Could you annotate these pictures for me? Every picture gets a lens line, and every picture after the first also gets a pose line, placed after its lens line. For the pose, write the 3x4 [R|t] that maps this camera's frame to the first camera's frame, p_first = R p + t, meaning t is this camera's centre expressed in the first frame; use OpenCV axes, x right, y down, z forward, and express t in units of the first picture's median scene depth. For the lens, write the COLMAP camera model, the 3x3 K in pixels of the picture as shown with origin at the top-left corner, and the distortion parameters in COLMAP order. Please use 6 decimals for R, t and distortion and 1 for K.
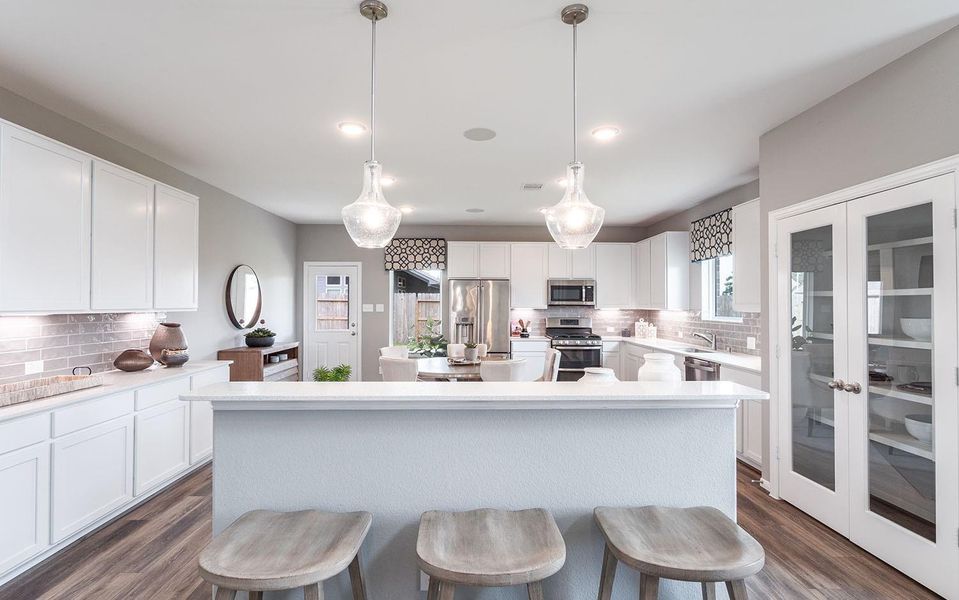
lens RADIAL K [[455.0, 0, 479.5], [0, 455.0, 300.0], [0, 0, 1]] dist [0.000849, -0.000034]
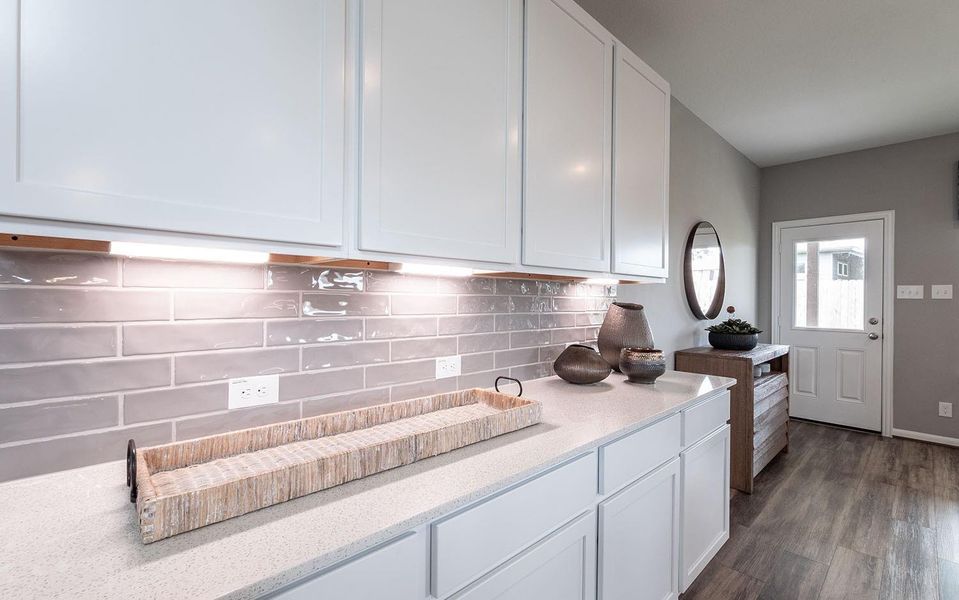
lens RADIAL K [[409.5, 0, 479.5], [0, 409.5, 300.0], [0, 0, 1]] dist [-0.001607, -0.000330]
pose [[0.677548, 0.005471, -0.735458, -0.444215], [-0.000826, 0.999977, 0.006679, 0.046225], [0.735478, -0.003918, 0.677537, 0.529369]]
